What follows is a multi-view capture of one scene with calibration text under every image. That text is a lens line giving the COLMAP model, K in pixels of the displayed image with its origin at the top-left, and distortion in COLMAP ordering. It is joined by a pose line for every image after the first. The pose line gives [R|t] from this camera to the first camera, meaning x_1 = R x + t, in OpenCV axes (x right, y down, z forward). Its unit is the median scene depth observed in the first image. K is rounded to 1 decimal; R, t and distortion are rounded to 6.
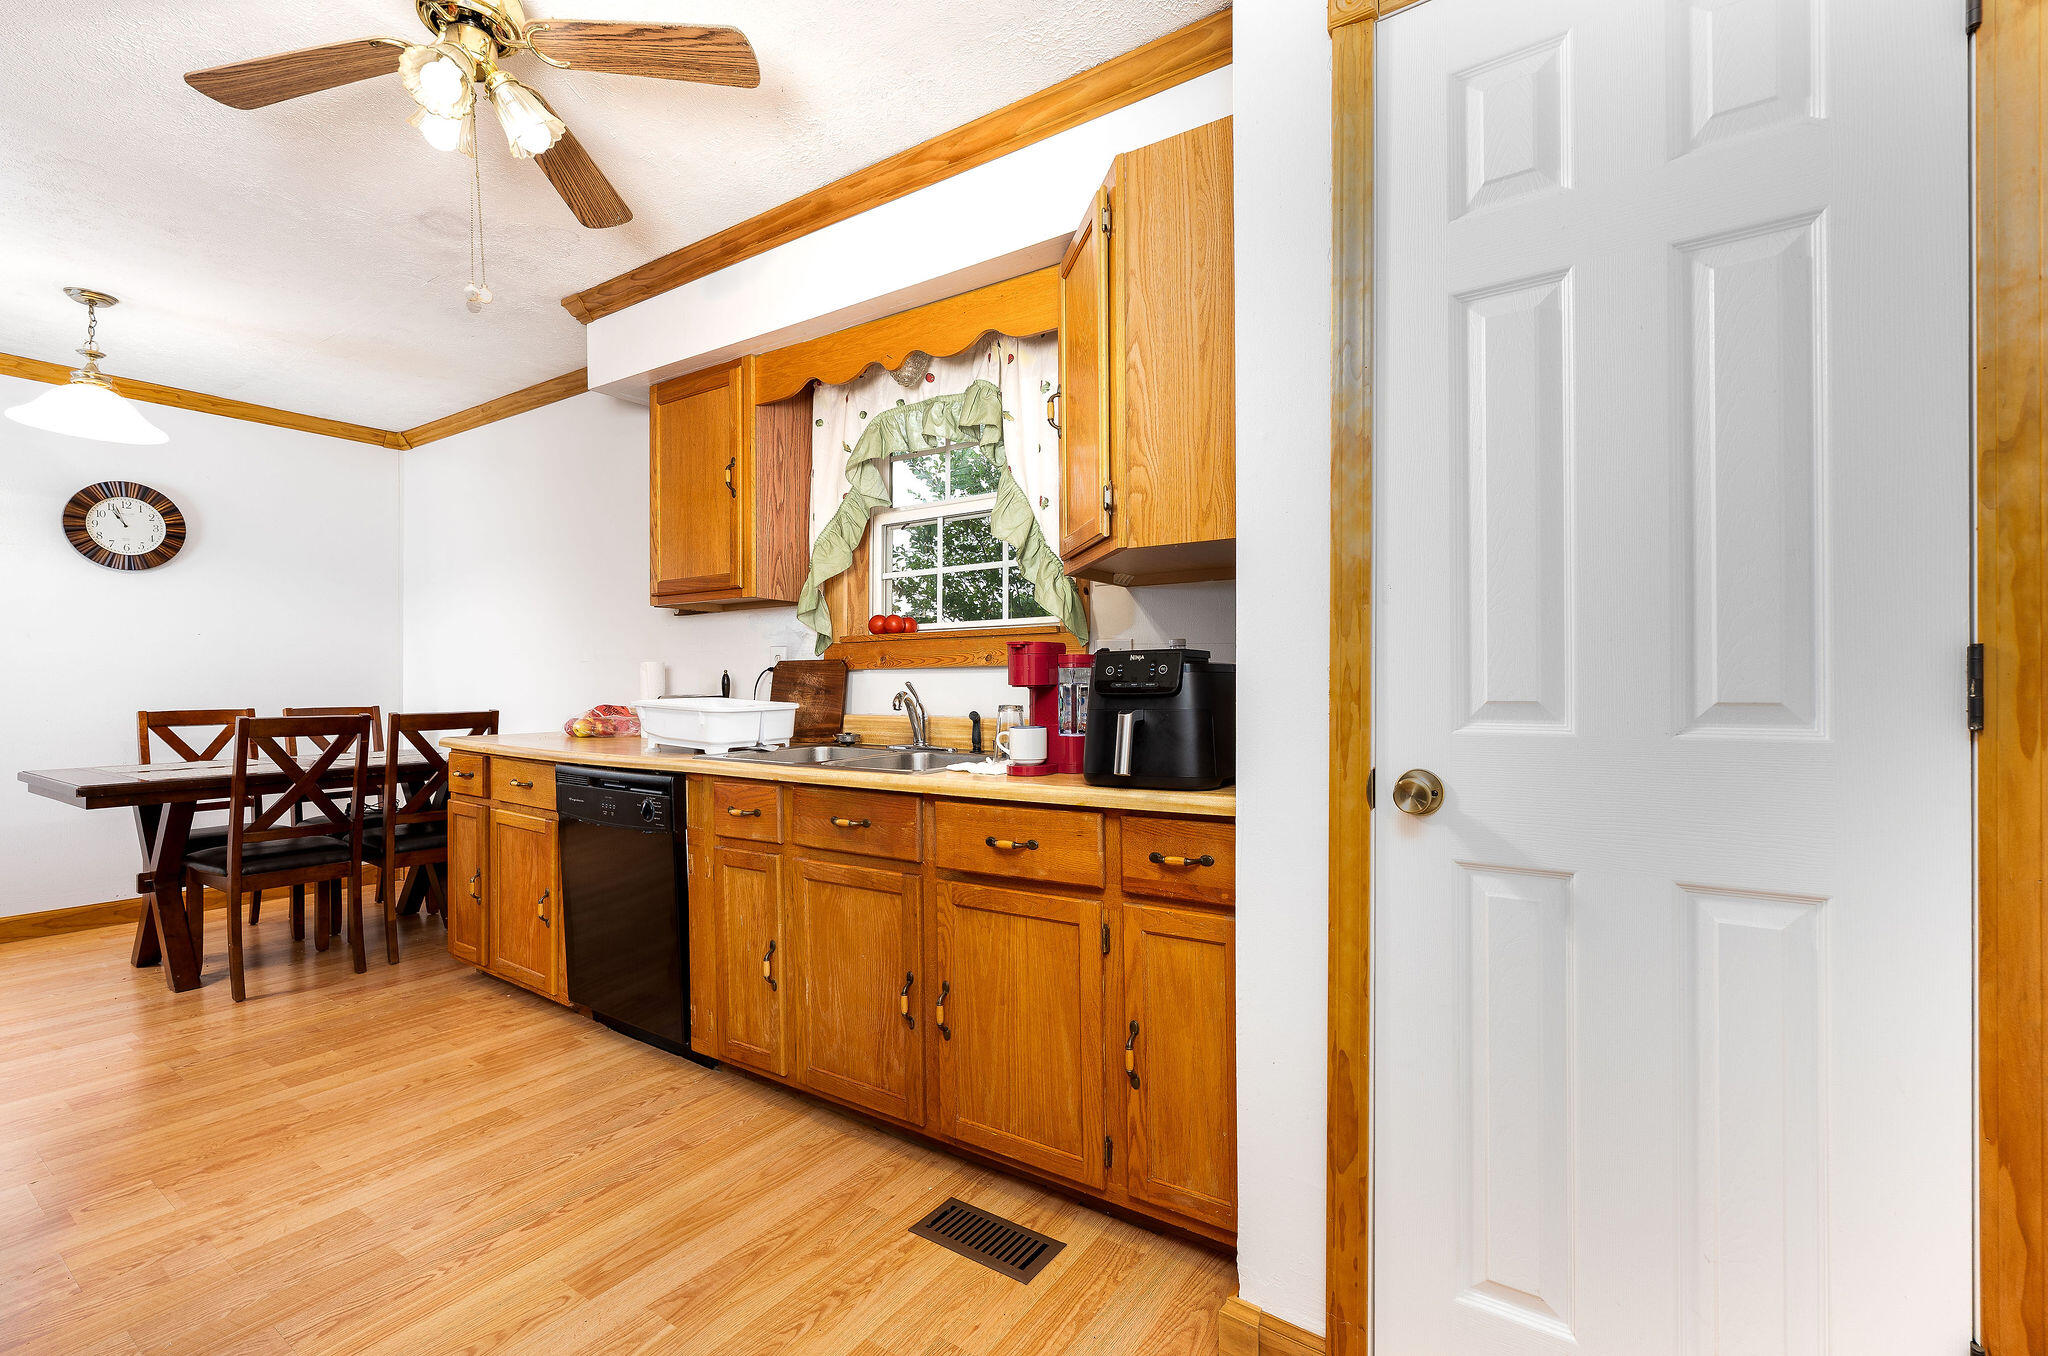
lens RADIAL K [[875.6, 0, 1024.0], [0, 875.6, 678.0], [0, 0, 1]] dist [-0.001163, -0.000250]
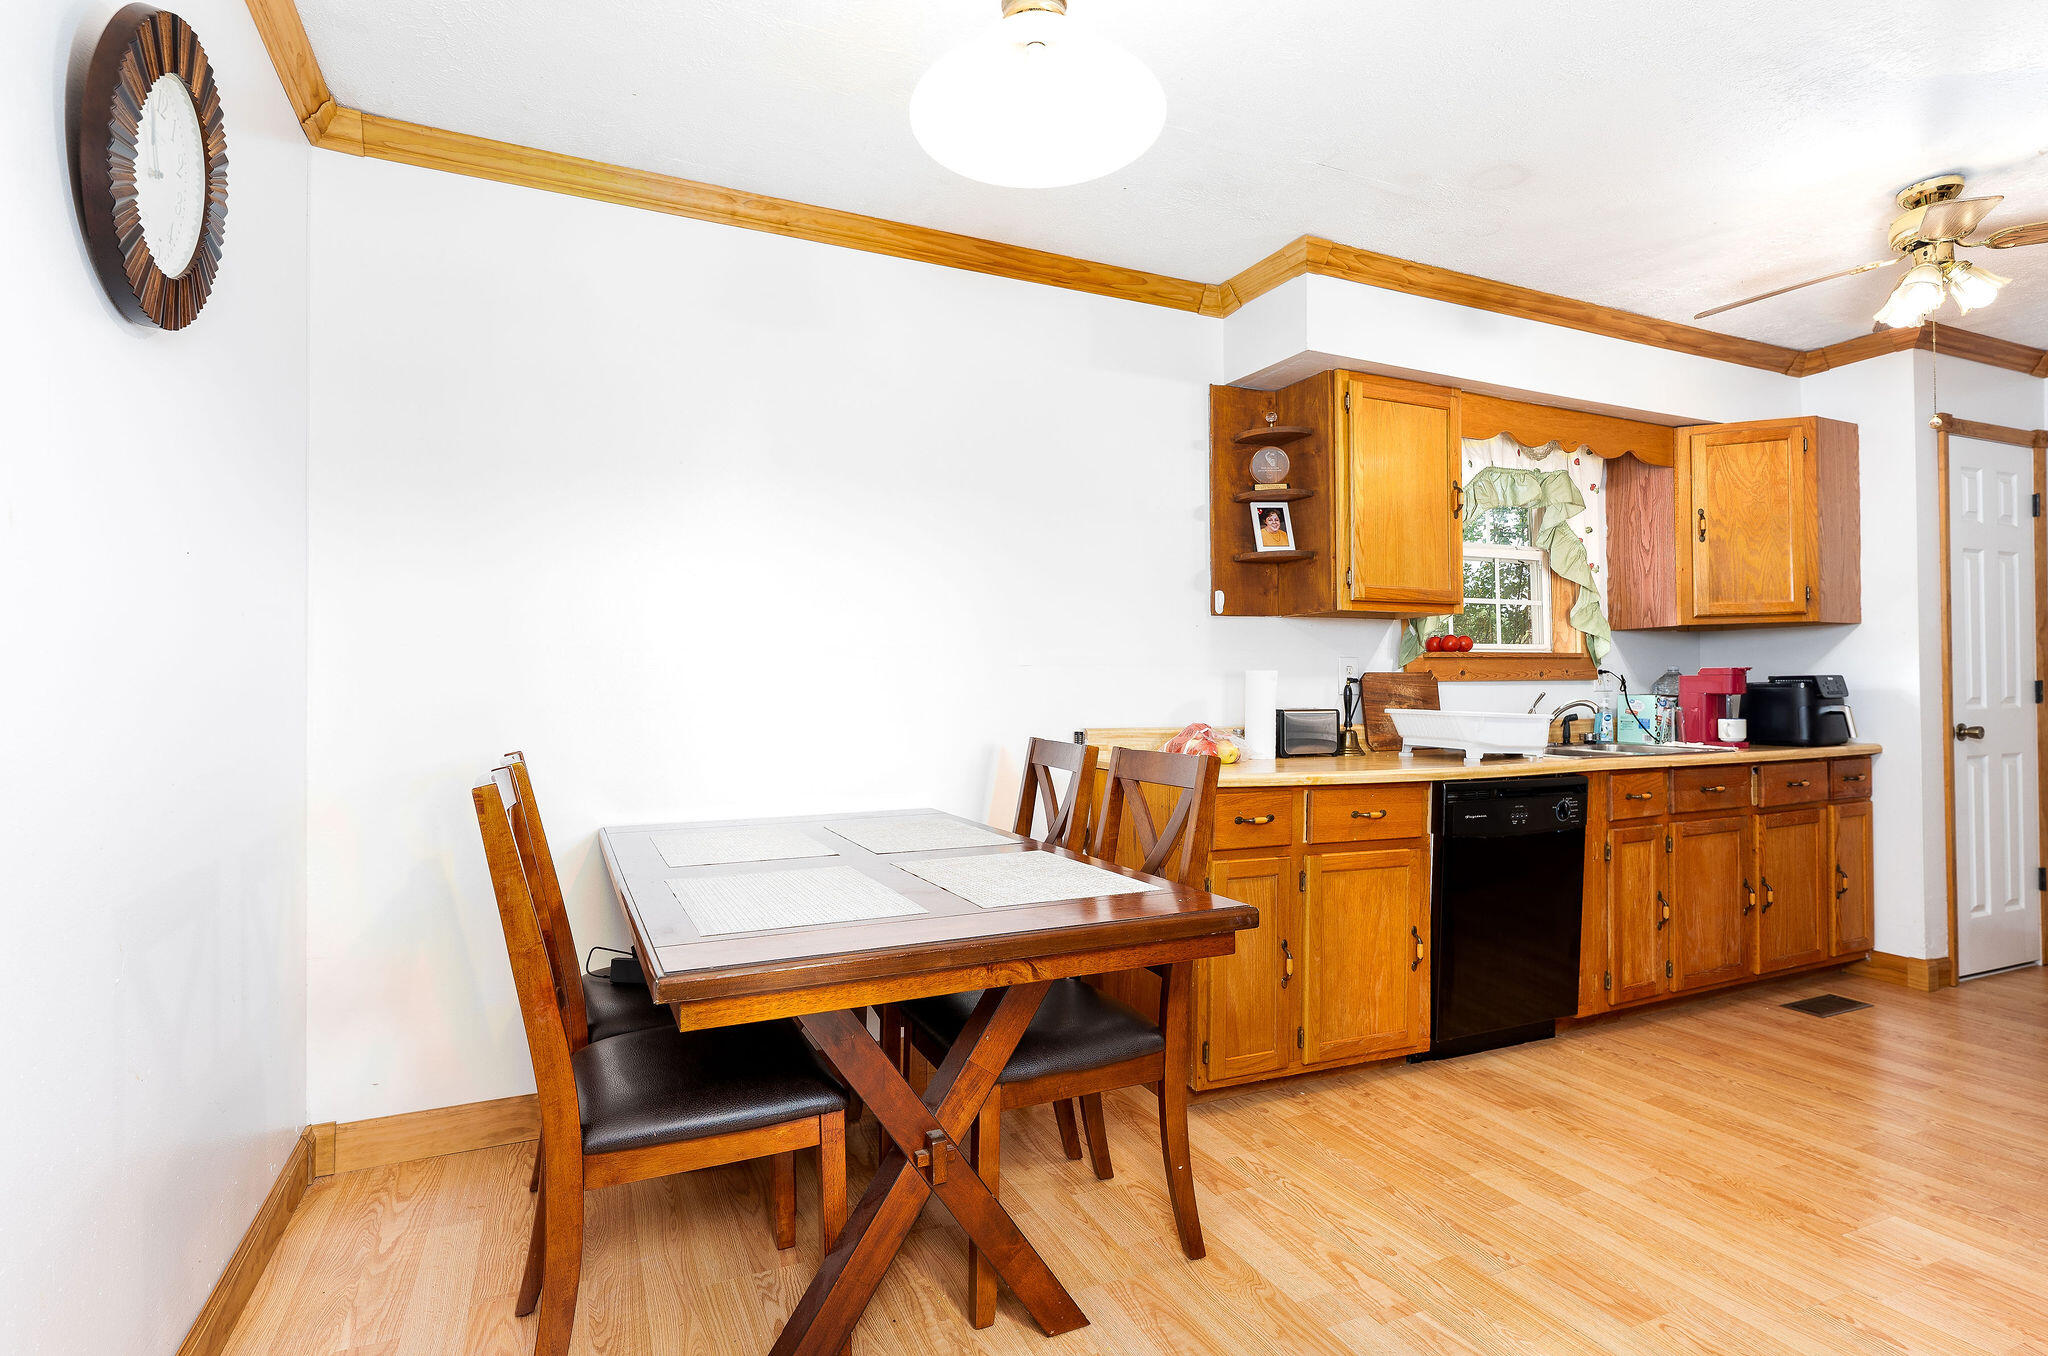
lens RADIAL K [[1001.3, 0, 1010.1], [0, 1001.3, 677.1], [0, 0, 1]] dist [0.003591, 0.001508]
pose [[0.527646, 0.013478, 0.849357, -1.871859], [-0.000936, 0.999883, -0.015285, 0.005280], [-0.849464, 0.007270, 0.527597, 0.935371]]
